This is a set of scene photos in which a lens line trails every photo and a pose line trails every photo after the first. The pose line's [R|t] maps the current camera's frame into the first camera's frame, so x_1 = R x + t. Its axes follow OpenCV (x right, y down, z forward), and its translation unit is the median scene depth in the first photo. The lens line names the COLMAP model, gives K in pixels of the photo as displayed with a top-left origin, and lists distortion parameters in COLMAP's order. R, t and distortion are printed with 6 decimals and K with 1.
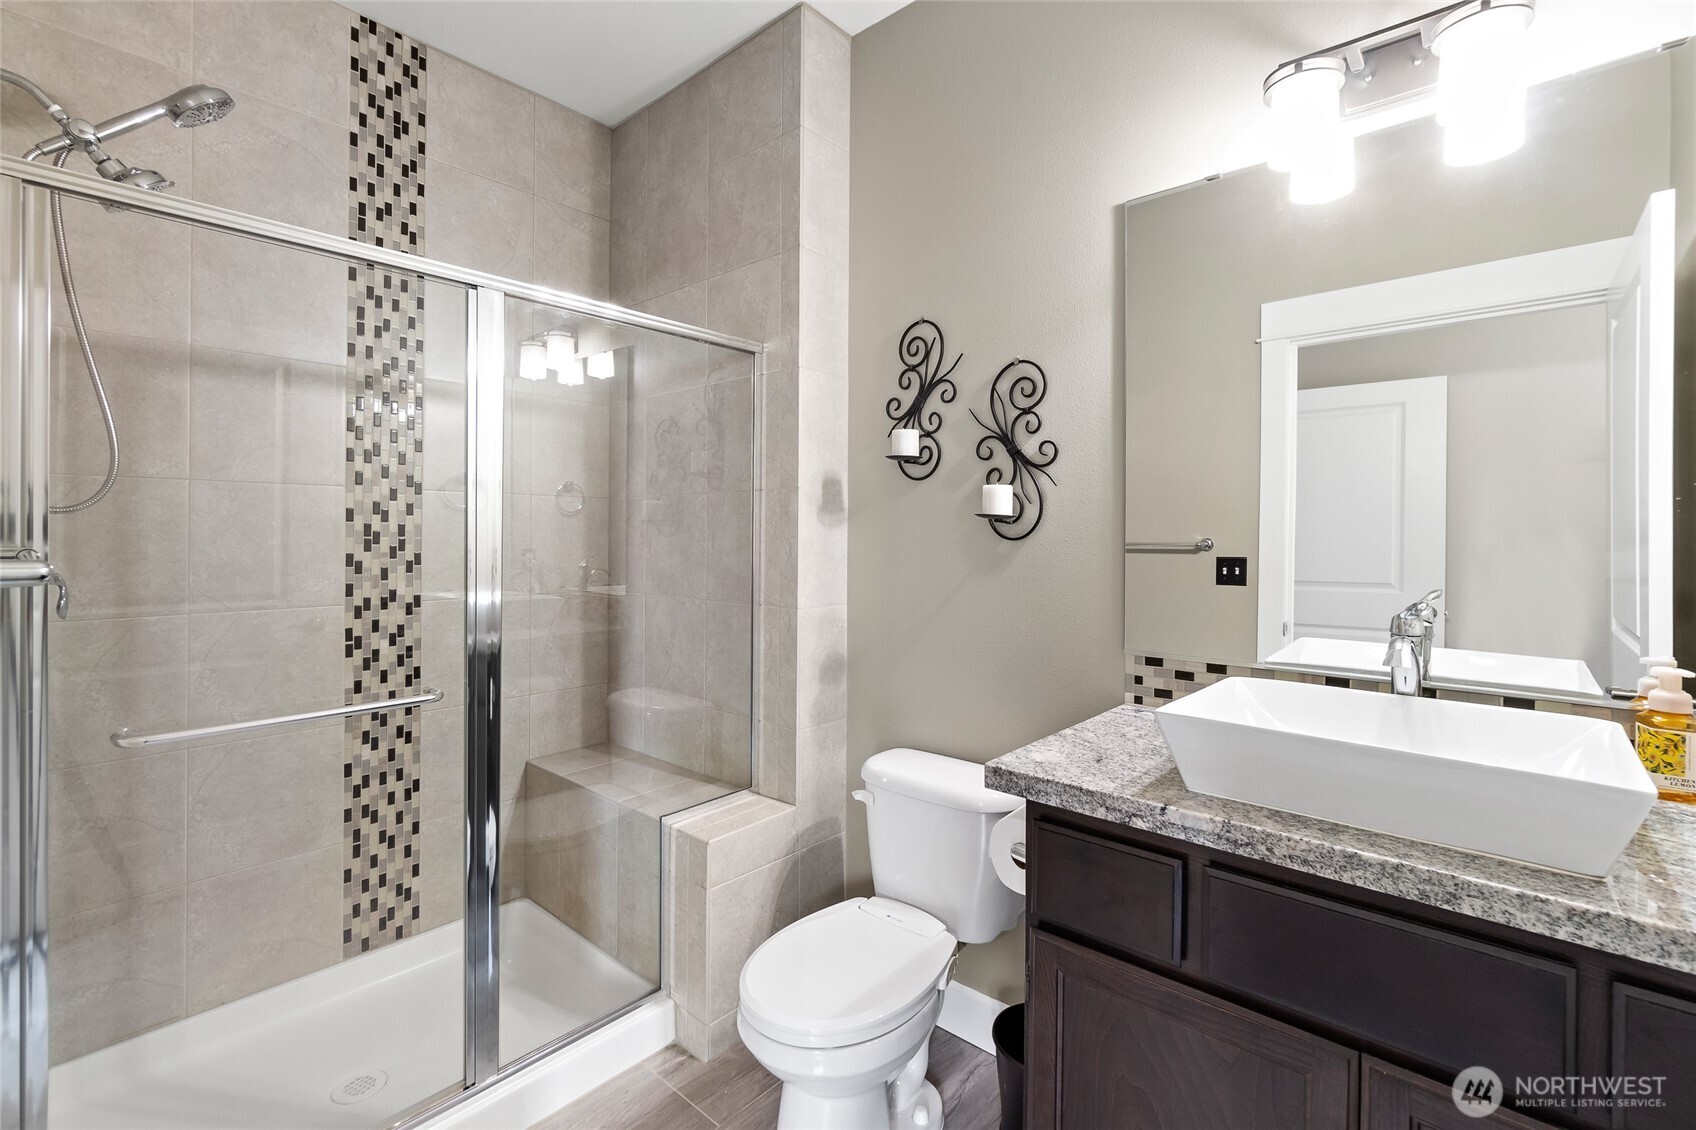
lens RADIAL K [[750.5, 0, 849.8], [0, 750.5, 537.4], [0, 0, 1]] dist [-0.001645, 0.000734]
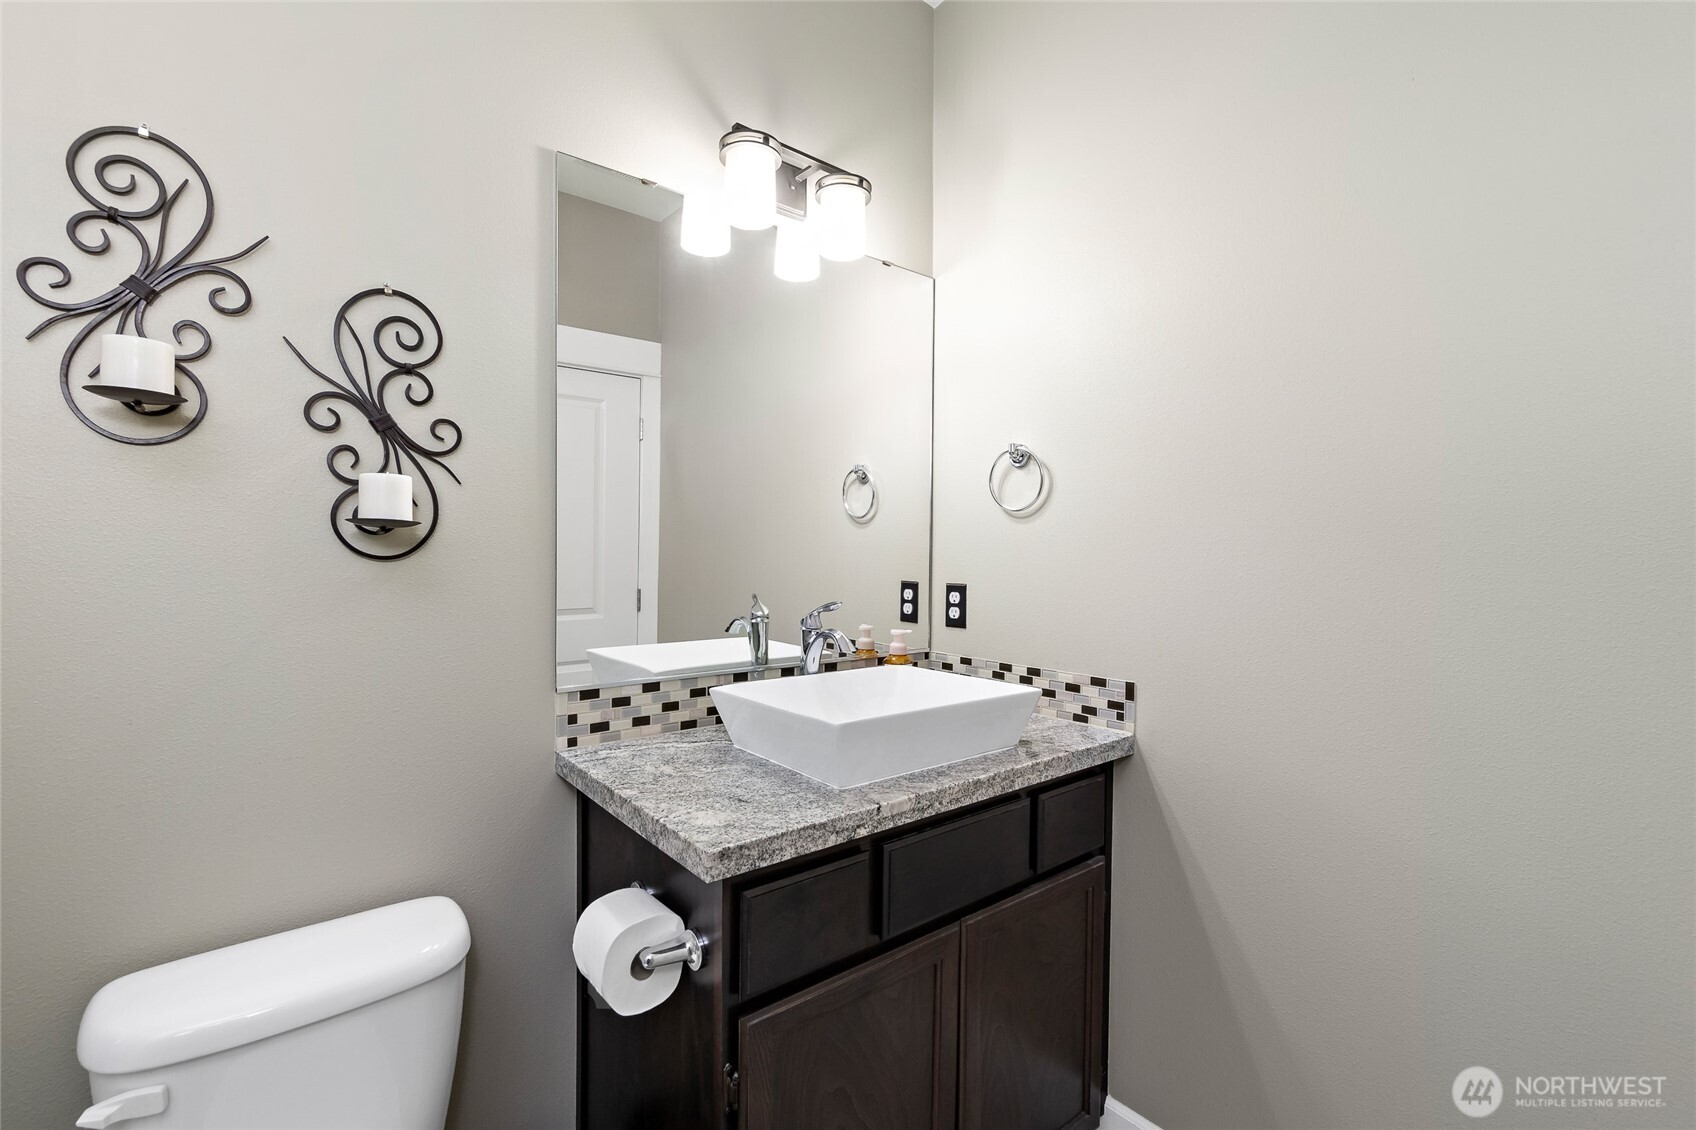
lens RADIAL K [[750.5, 0, 848.5], [0, 750.5, 563.0], [0, 0, 1]] dist [-0.001645, 0.000734]
pose [[0.167552, -0.024125, 0.985568, -0.379084], [-0.003957, 0.999676, 0.025142, -0.012358], [-0.985855, -0.008112, 0.167402, 0.499747]]
